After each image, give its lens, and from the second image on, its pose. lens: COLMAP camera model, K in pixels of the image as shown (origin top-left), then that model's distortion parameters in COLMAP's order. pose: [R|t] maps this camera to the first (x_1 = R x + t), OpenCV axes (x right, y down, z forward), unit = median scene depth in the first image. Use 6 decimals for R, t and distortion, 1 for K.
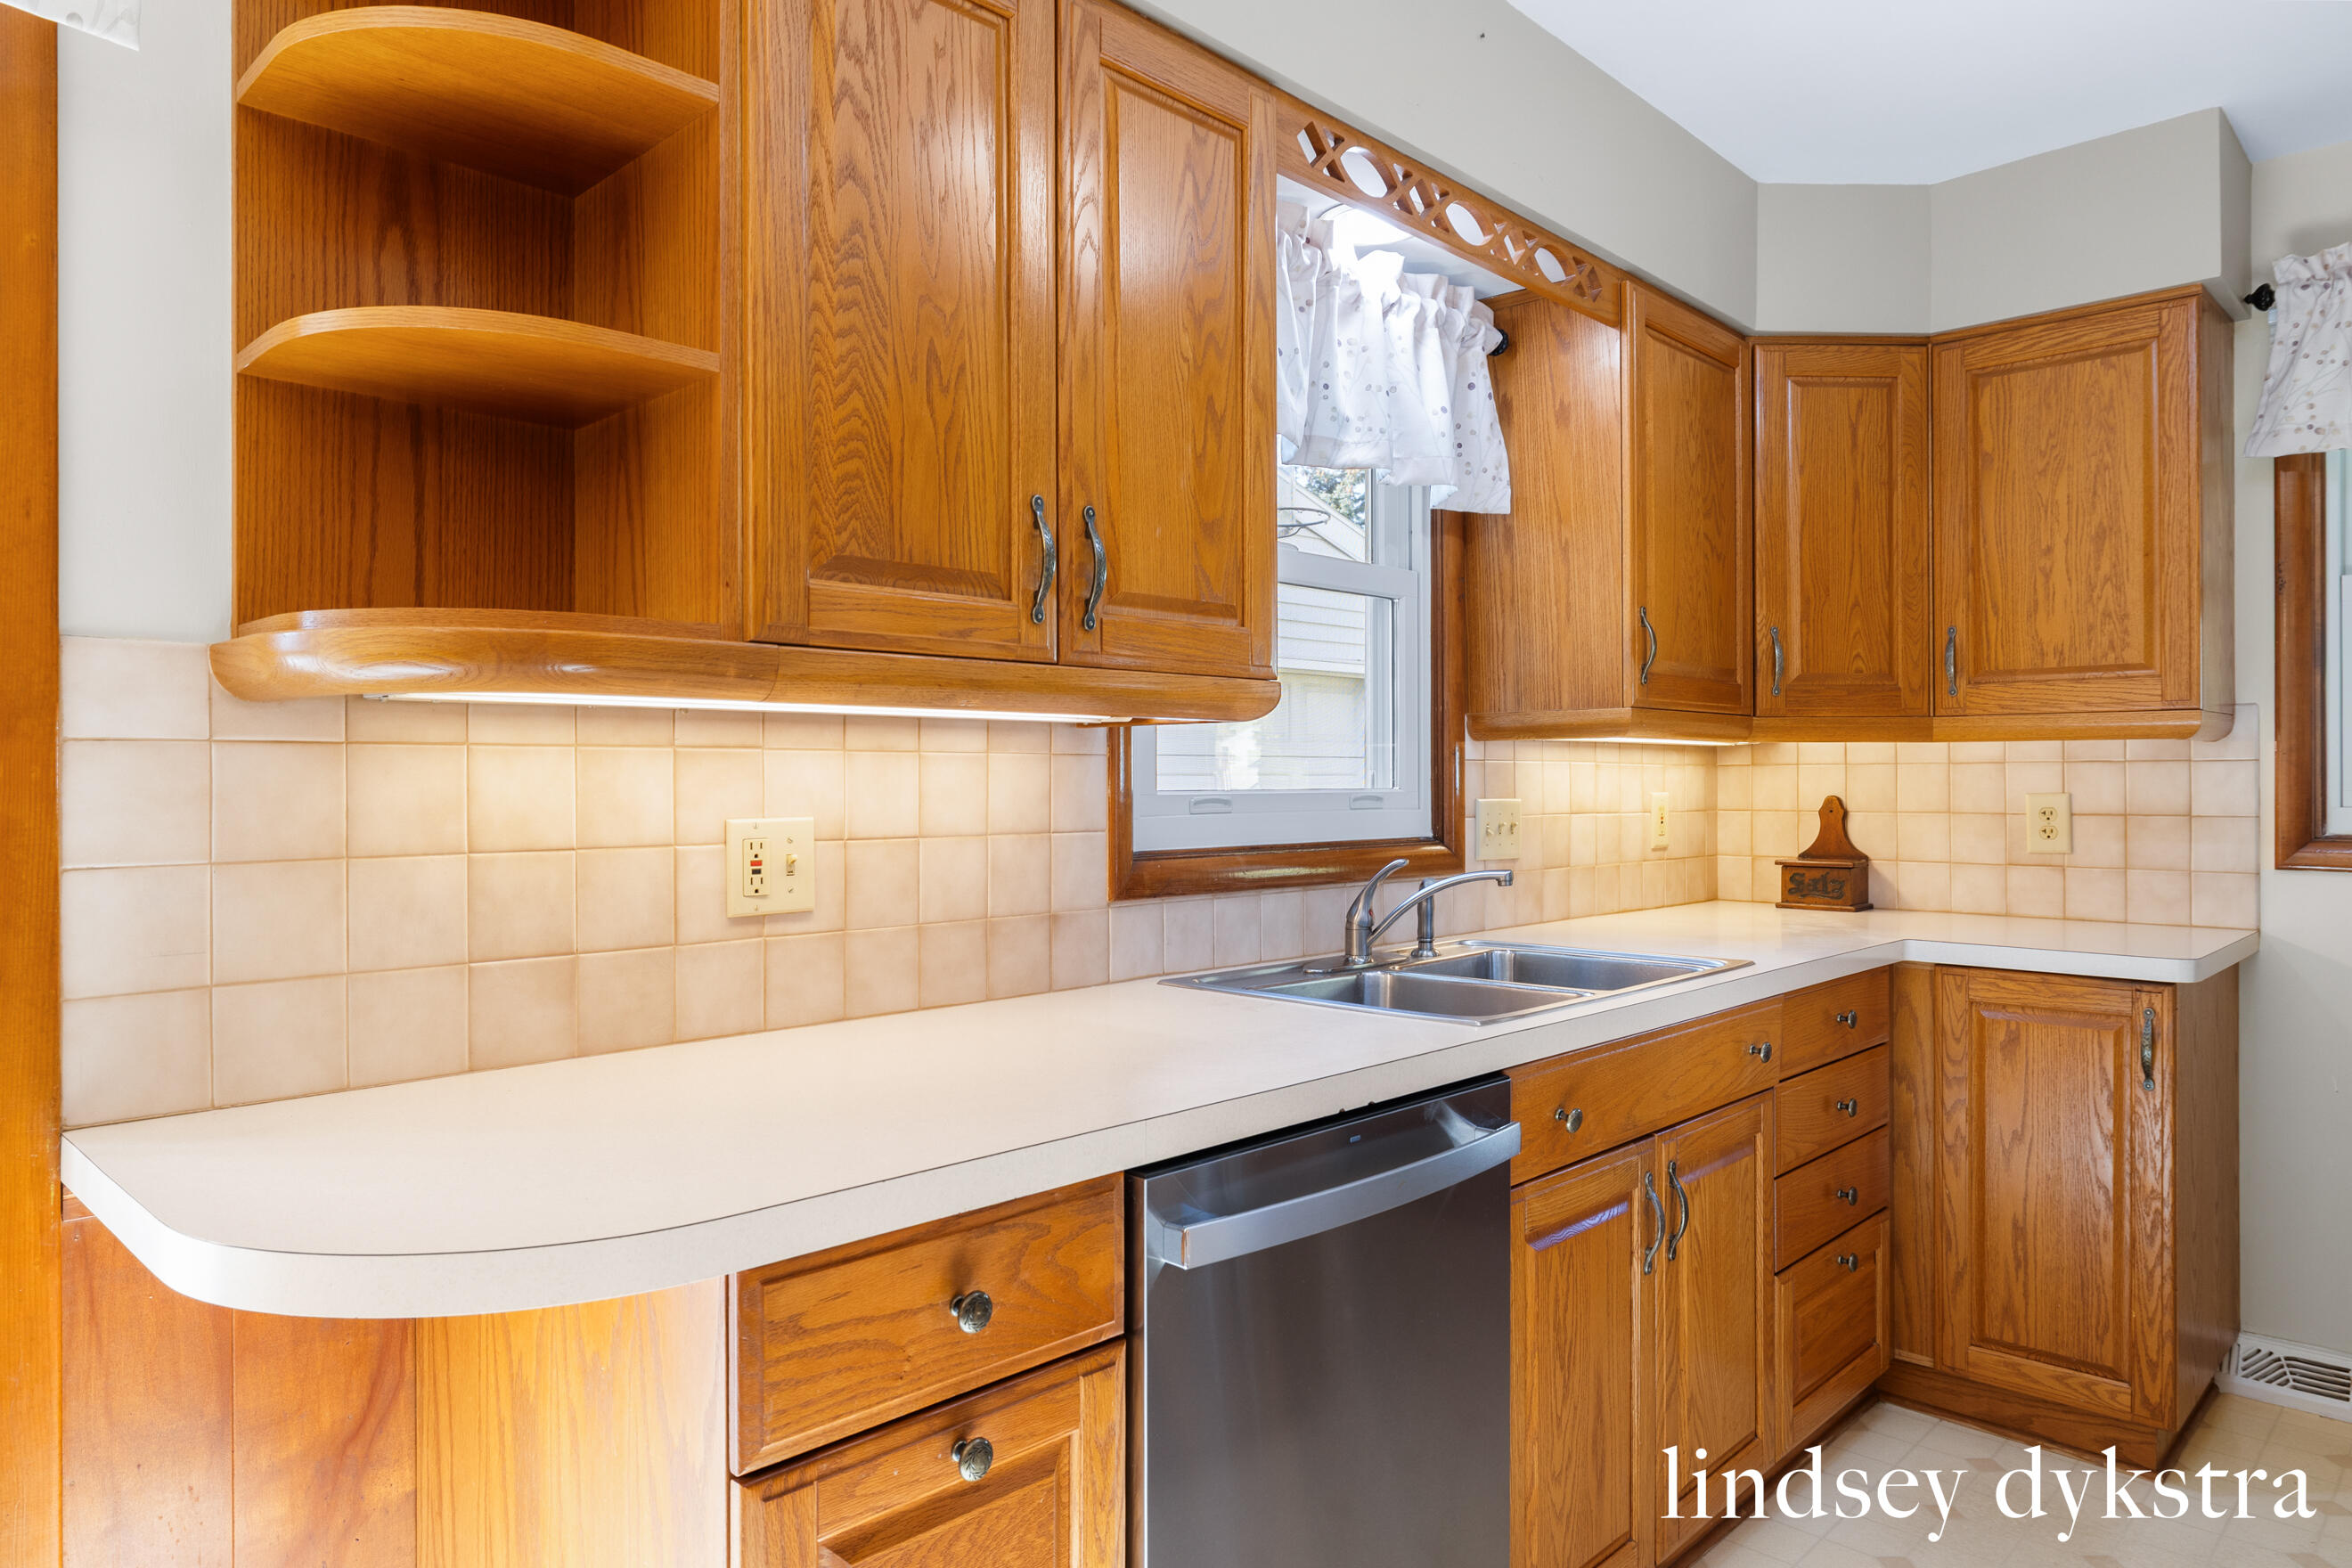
lens RADIAL K [[1471.6, 0, 1164.0], [0, 1471.6, 787.7], [0, 0, 1]] dist [0.001786, 0.000446]
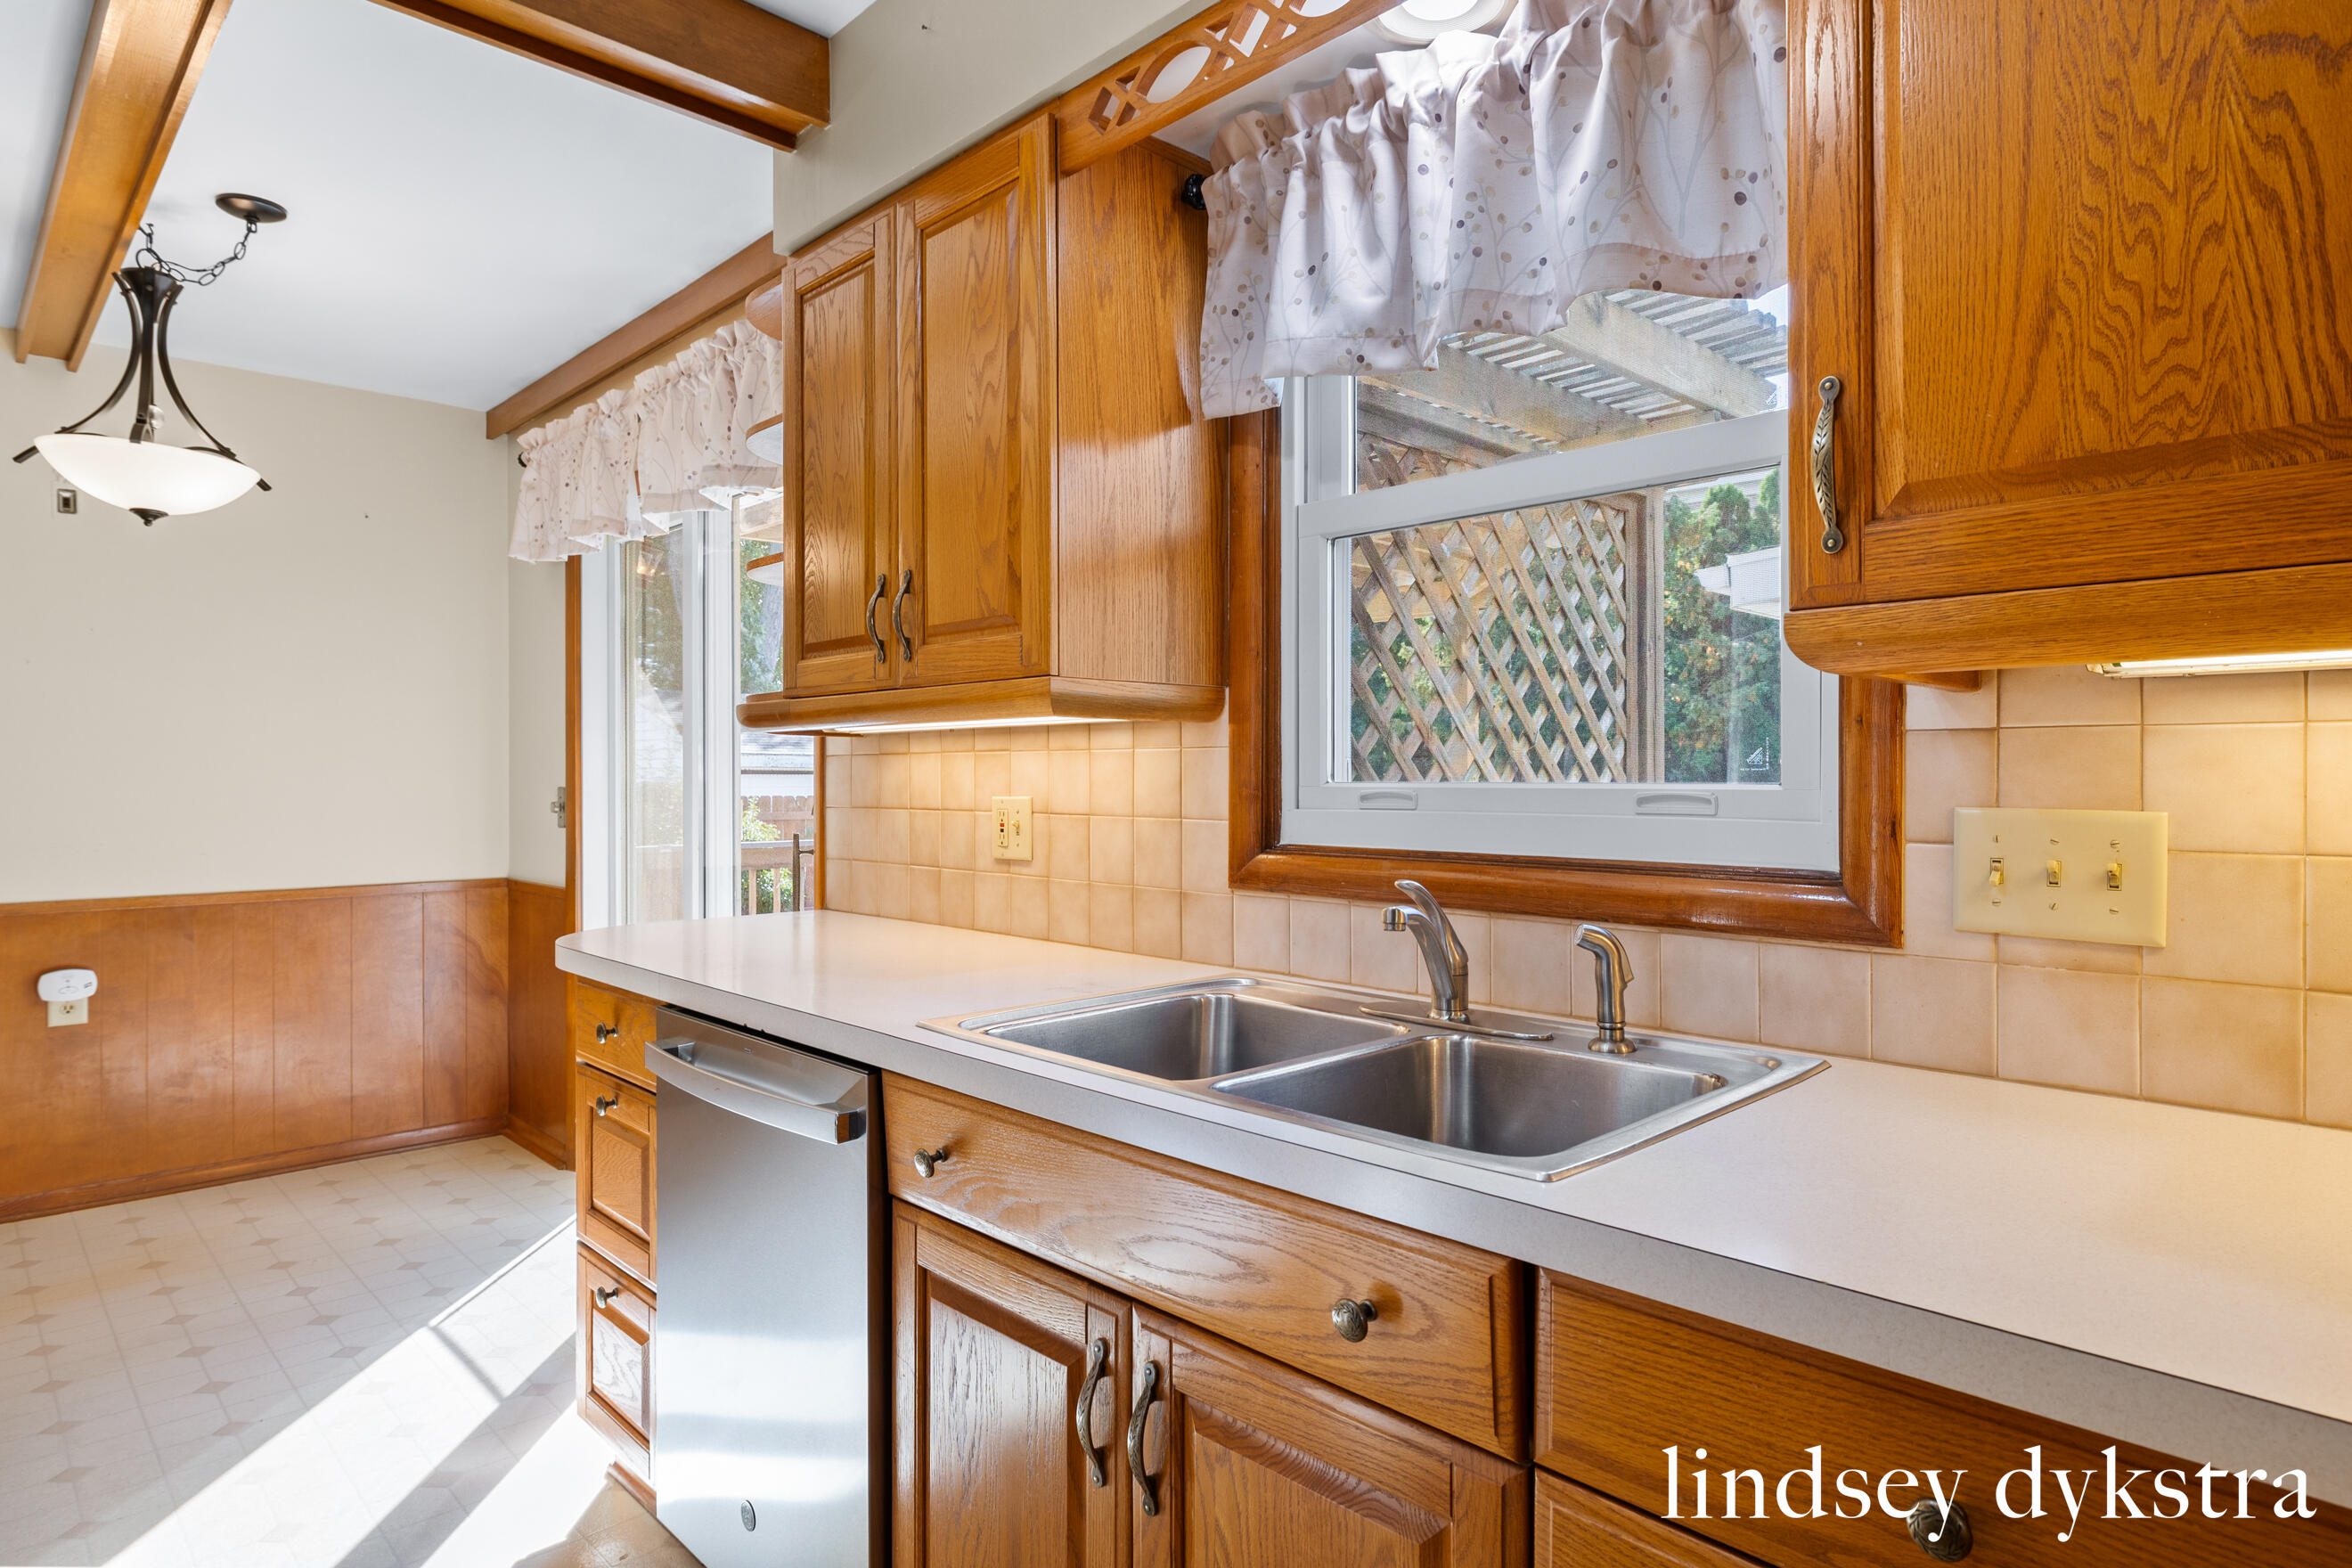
lens RADIAL K [[1342.0, 0, 1167.2], [0, 1342.0, 776.1], [0, 0, 1]] dist [-0.000221, 0.002227]
pose [[-0.037757, 0.004348, -0.999277, 0.996481], [-0.004665, 0.999979, 0.004527, -0.006466], [0.999276, 0.004832, -0.037736, 1.087680]]
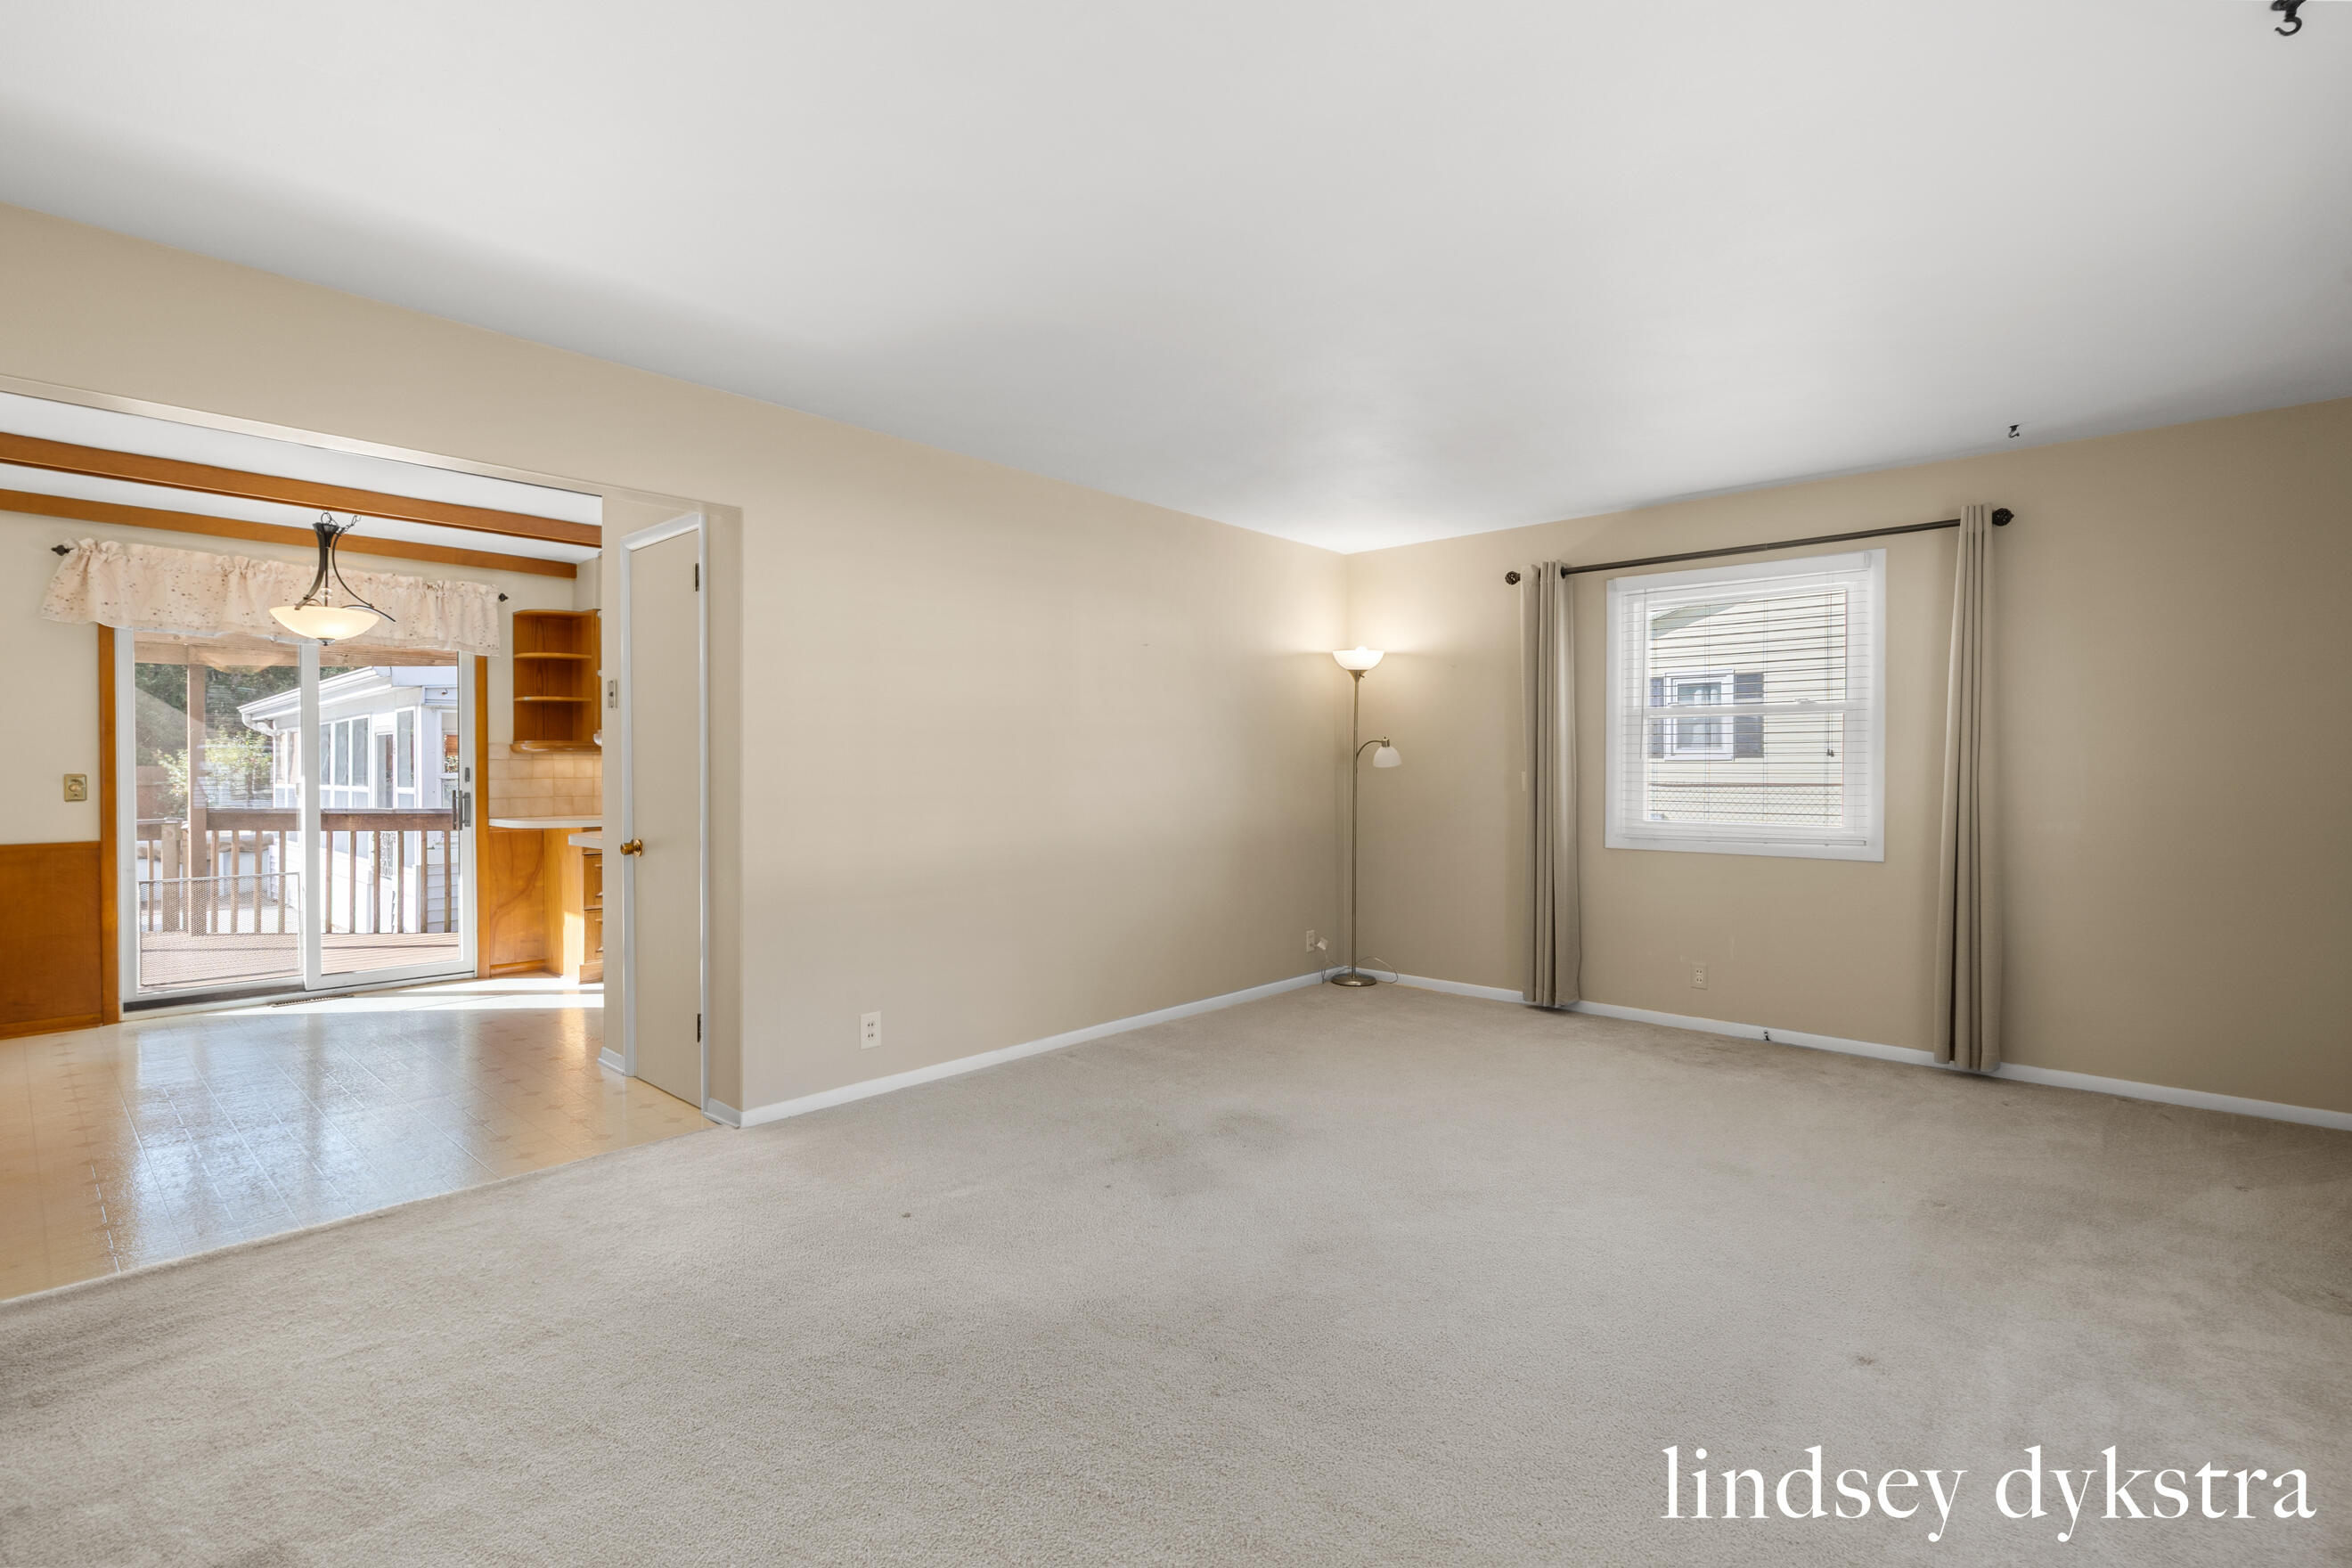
lens RADIAL K [[1069.9, 0, 1181.4], [0, 1069.9, 777.3], [0, 0, 1]] dist [0.000808, 0.000051]
pose [[0.999945, 0.008286, 0.006389, 1.564424], [-0.008280, 0.999965, -0.000940, 0.017140], [-0.006396, 0.000888, 0.999979, -2.563862]]
